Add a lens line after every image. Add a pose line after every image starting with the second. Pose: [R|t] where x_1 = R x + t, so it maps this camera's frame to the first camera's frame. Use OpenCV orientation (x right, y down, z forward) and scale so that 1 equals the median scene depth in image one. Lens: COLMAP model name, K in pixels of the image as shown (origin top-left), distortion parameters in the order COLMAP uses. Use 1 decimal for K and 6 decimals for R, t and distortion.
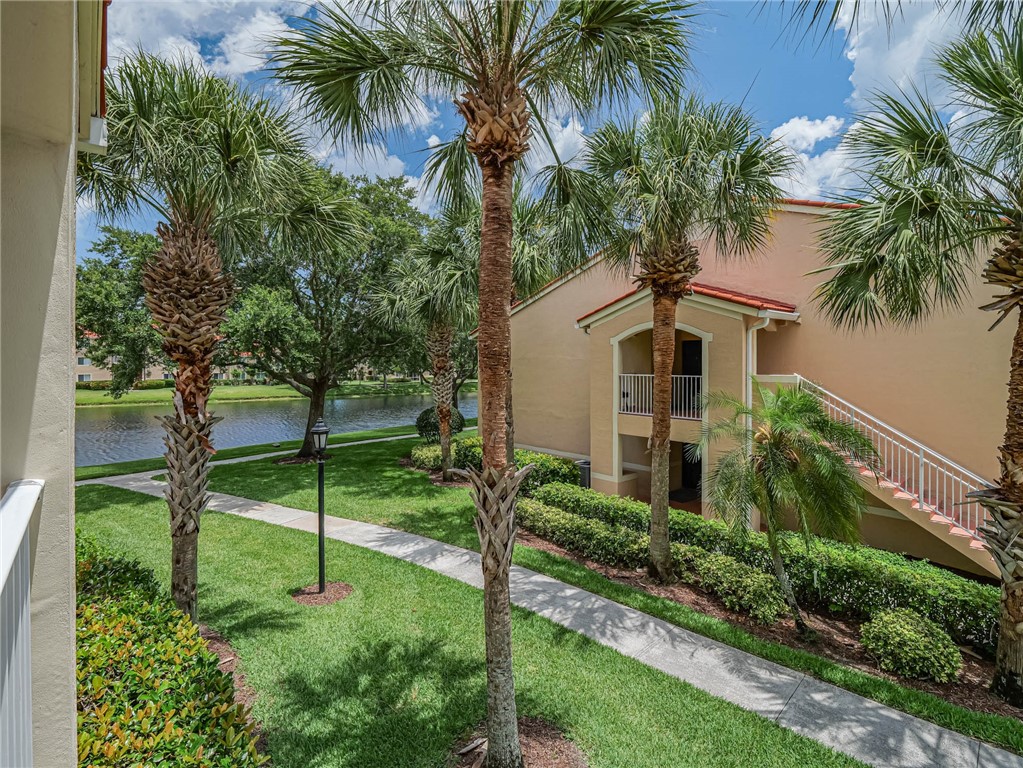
lens RADIAL K [[501.5, 0, 511.5], [0, 501.5, 384.0], [0, 0, 1]] dist [-0.015906, -0.001203]
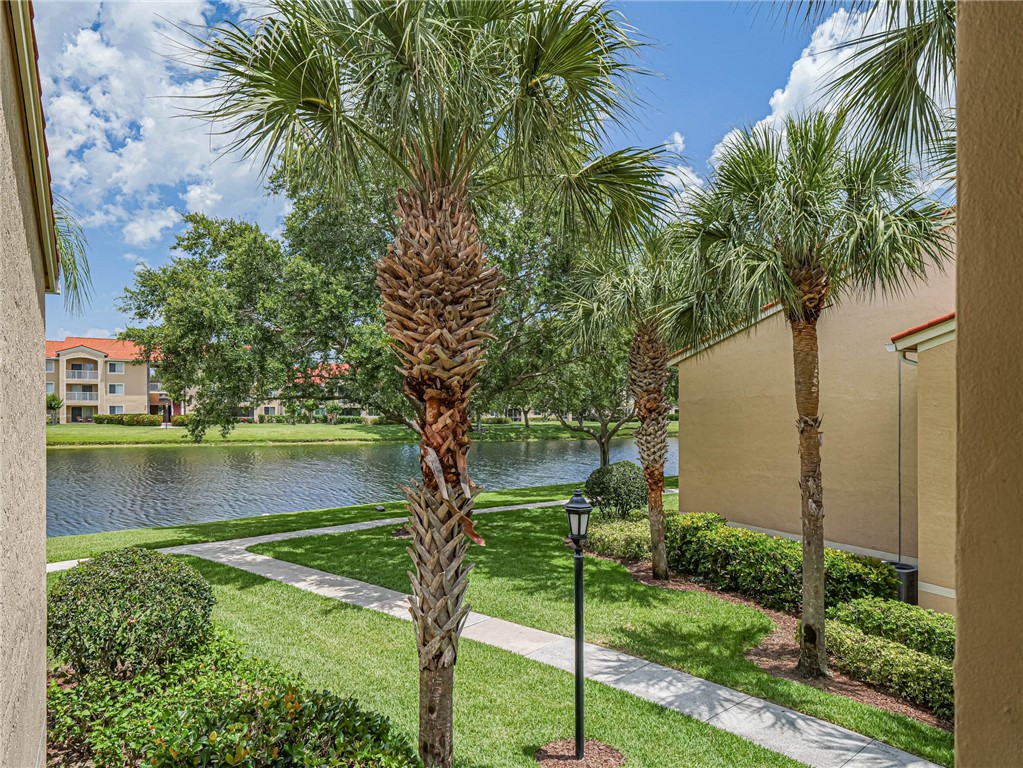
lens RADIAL K [[698.9, 0, 513.2], [0, 698.9, 429.7], [0, 0, 1]] dist [-0.010731, -0.004155]
pose [[0.982513, 0.022708, -0.184805, -0.258853], [-0.022195, 0.999742, 0.004845, -0.010095], [0.184867, -0.000658, 0.982763, 0.078144]]
